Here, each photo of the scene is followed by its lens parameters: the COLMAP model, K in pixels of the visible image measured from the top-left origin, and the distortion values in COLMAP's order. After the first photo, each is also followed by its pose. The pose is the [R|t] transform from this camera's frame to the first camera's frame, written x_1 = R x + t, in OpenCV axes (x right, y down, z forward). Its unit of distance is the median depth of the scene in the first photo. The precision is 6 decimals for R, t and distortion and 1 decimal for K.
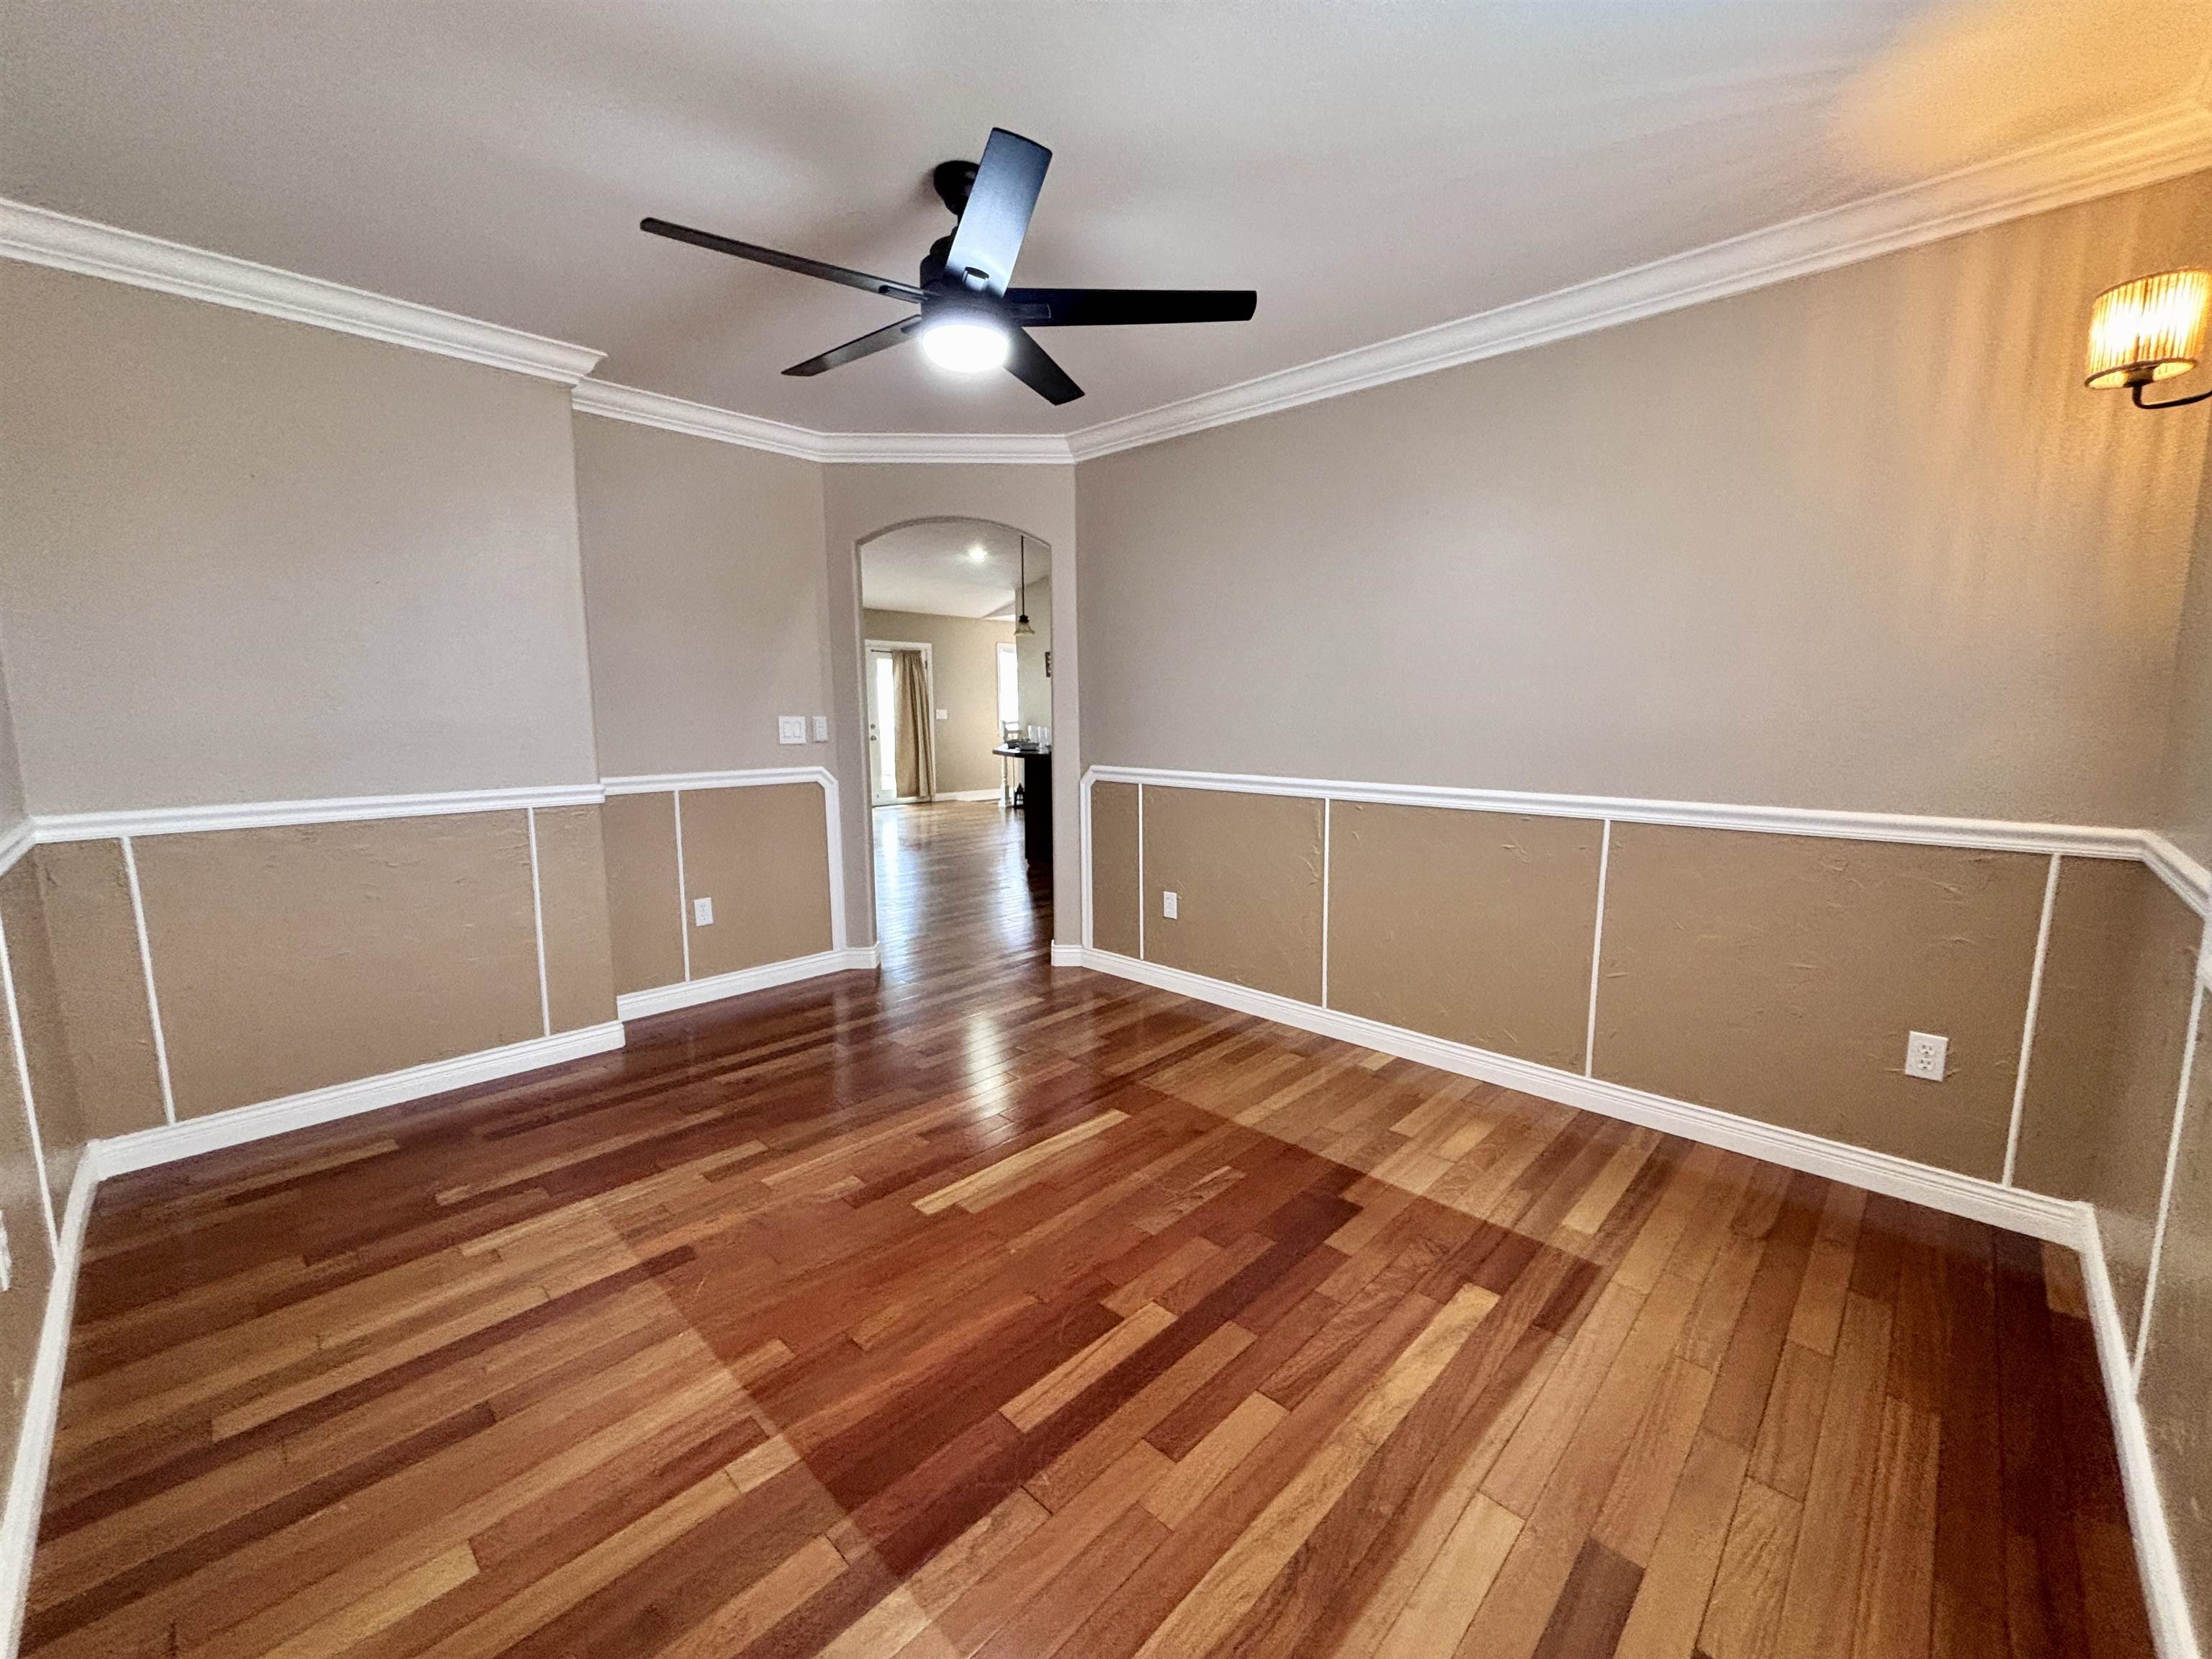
lens RADIAL K [[899.3, 0, 1101.5], [0, 899.3, 830.5], [0, 0, 1]] dist [0.008248, -0.000551]
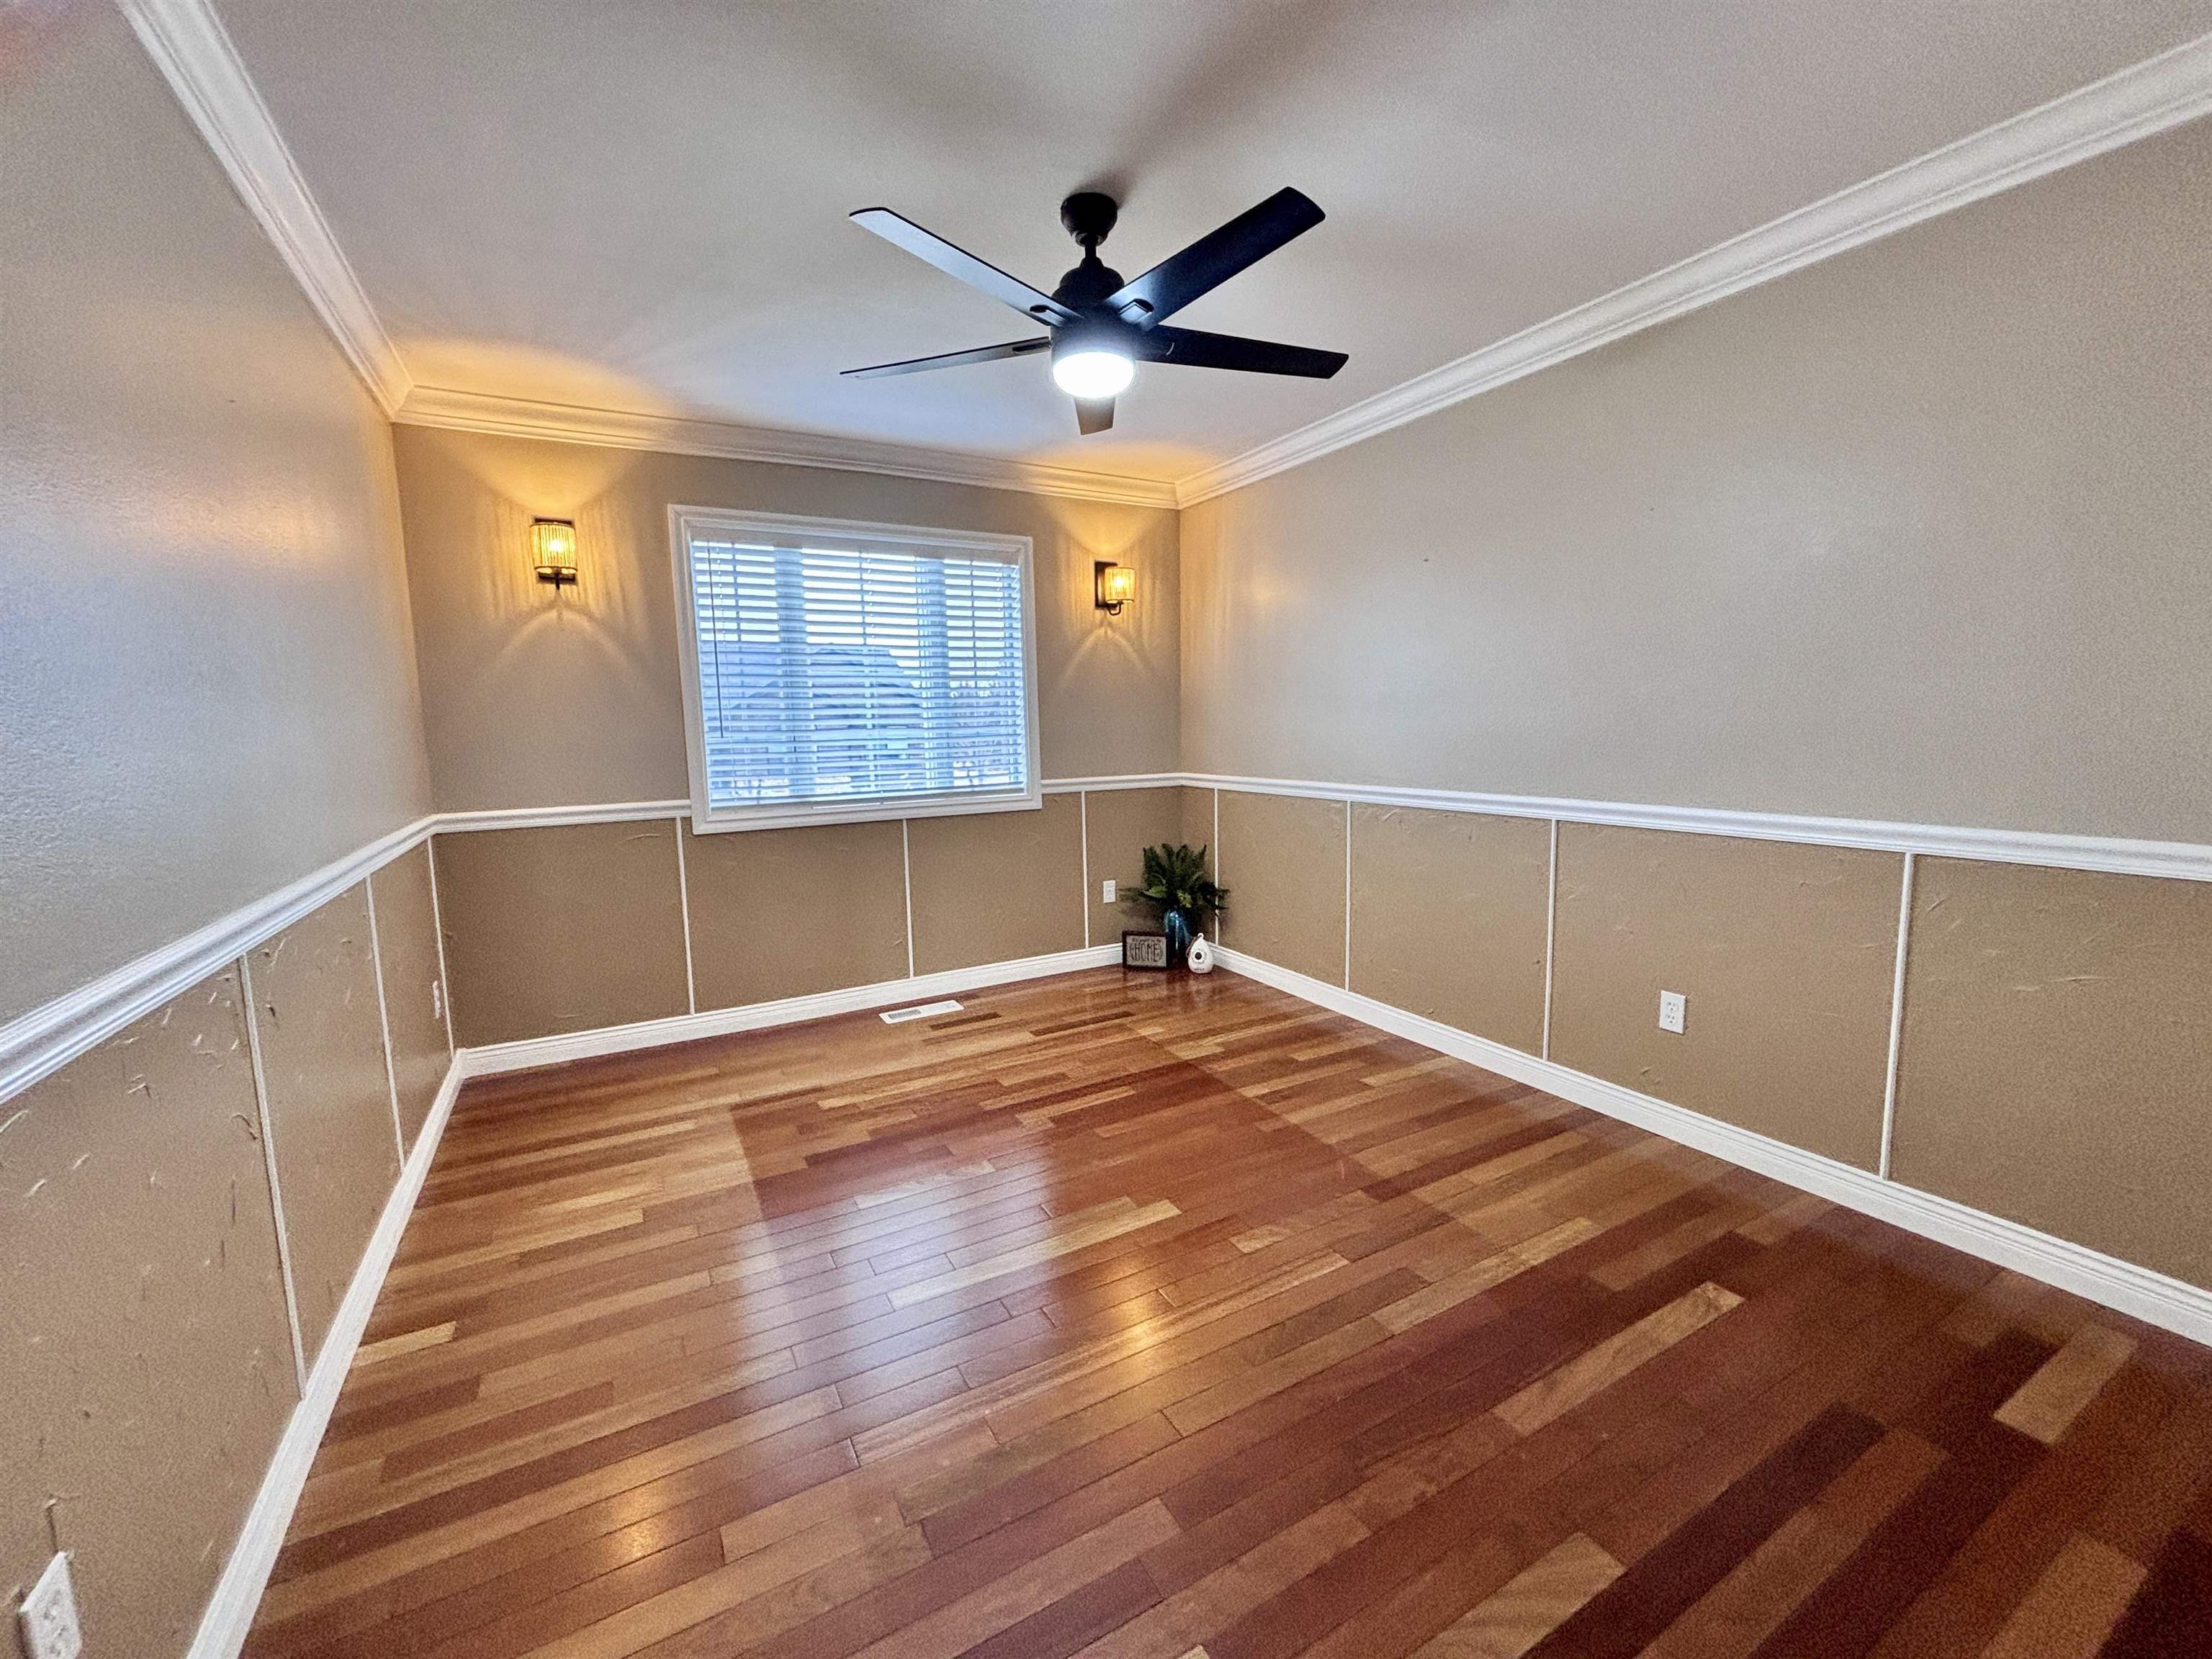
lens RADIAL K [[899.3, 0, 1101.5], [0, 899.3, 830.5], [0, 0, 1]] dist [0.008248, -0.000551]
pose [[-0.954508, -0.010494, 0.297999, -0.456518], [0.065612, 0.967495, 0.244229, -0.273763], [-0.290876, 0.252671, -0.922794, 2.001072]]
